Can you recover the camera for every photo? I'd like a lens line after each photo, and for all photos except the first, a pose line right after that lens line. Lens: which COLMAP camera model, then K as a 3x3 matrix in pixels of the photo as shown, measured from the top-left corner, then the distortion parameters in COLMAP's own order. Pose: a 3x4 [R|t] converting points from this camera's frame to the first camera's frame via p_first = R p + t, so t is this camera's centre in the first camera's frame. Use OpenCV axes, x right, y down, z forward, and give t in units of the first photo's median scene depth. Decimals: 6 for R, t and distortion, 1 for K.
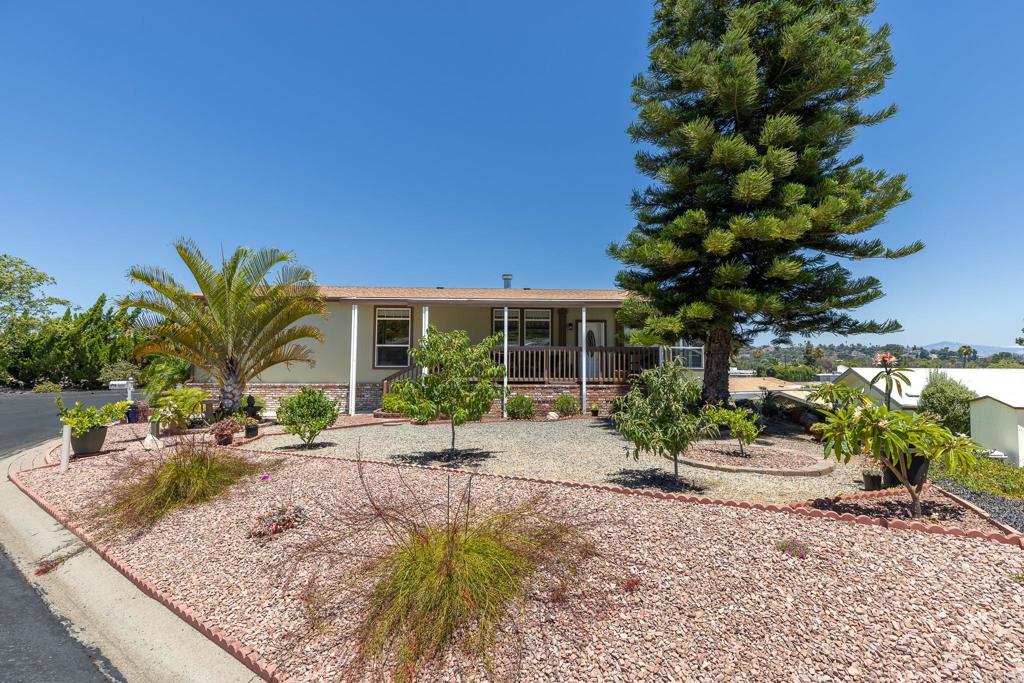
lens RADIAL K [[461.5, 0, 512.0], [0, 461.5, 341.5], [0, 0, 1]] dist [-0.001128, -0.000428]
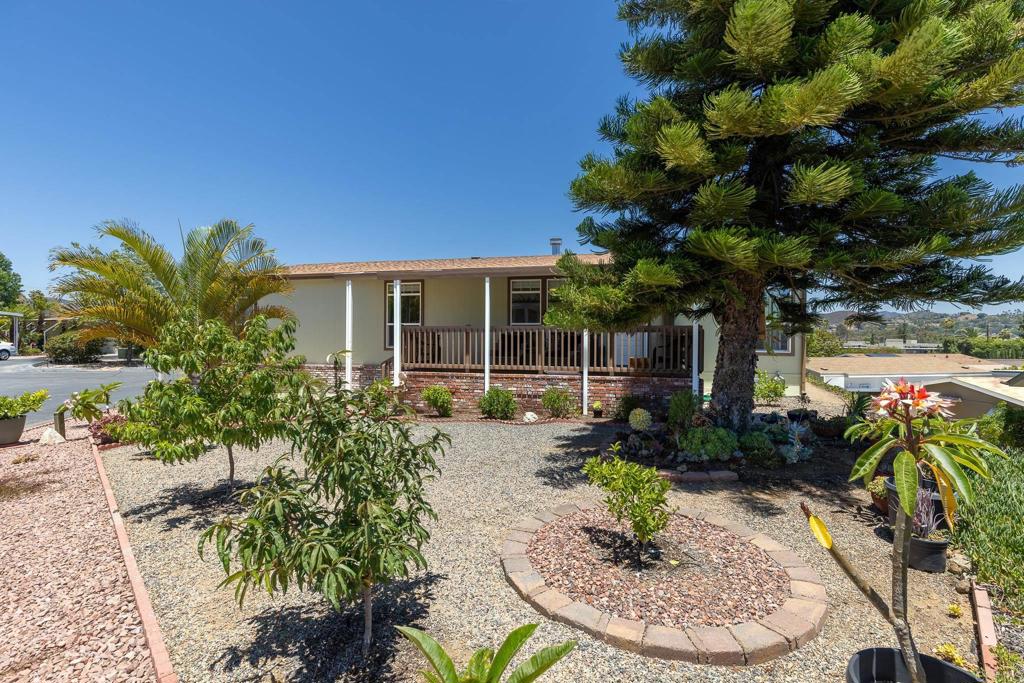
lens RADIAL K [[461.5, 0, 512.0], [0, 461.5, 341.5], [0, 0, 1]] dist [-0.001128, -0.000428]
pose [[0.963468, 0.001160, -0.267822, 0.247074], [0.015075, 0.998170, 0.058554, -0.009255], [0.267400, -0.060453, 0.961687, 0.243940]]
